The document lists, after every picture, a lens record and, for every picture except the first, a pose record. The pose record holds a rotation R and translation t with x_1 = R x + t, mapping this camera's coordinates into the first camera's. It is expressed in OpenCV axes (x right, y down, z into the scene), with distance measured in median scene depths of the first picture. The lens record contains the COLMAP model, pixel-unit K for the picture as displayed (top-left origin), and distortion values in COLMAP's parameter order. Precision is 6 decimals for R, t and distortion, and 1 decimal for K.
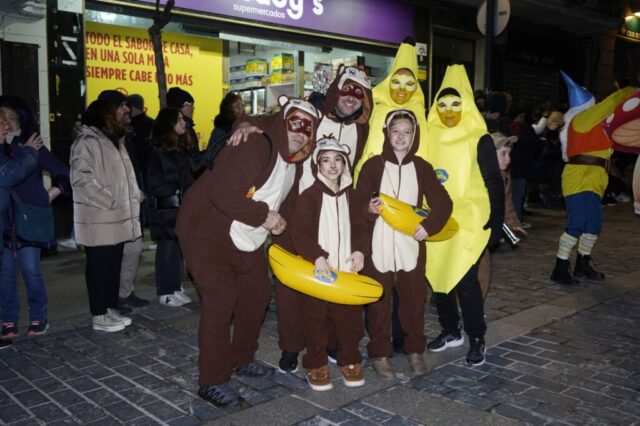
lens RADIAL K [[662.0, 0, 318.5], [0, 662.0, 213.3], [0, 0, 1]] dist [0.006311, 0.000000]
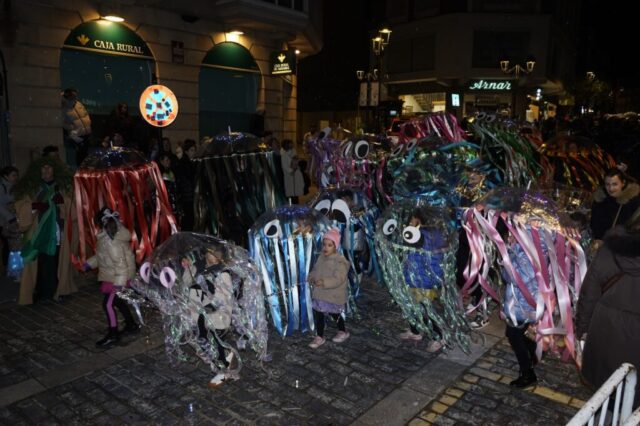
lens RADIAL K [[512.0, 0, 318.3], [0, 512.0, 214.1], [0, 0, 1]] dist [-0.006551, 0.002391]
pose [[0.986554, -0.015599, 0.162689, 0.945804], [0.004661, 0.997715, 0.067395, -0.178846], [-0.163369, -0.065731, 0.984373, 0.577826]]
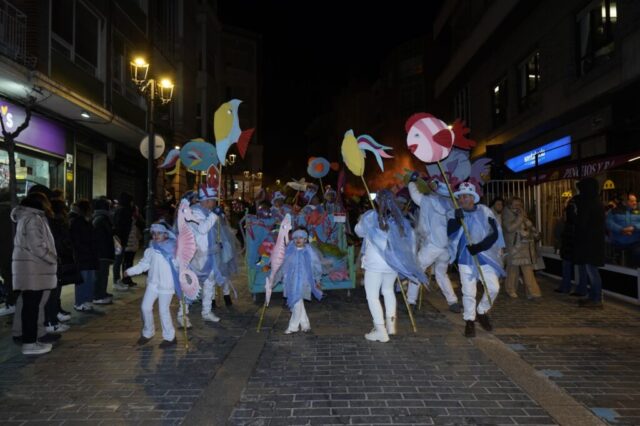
lens RADIAL K [[512.0, 0, 318.7], [0, 512.0, 212.4], [0, 0, 1]] dist [-0.006551, 0.002391]
pose [[0.660986, 0.020399, 0.750121, -0.328965], [0.082888, 0.991529, -0.100003, 0.017089], [-0.745806, 0.128277, 0.653695, -0.086591]]
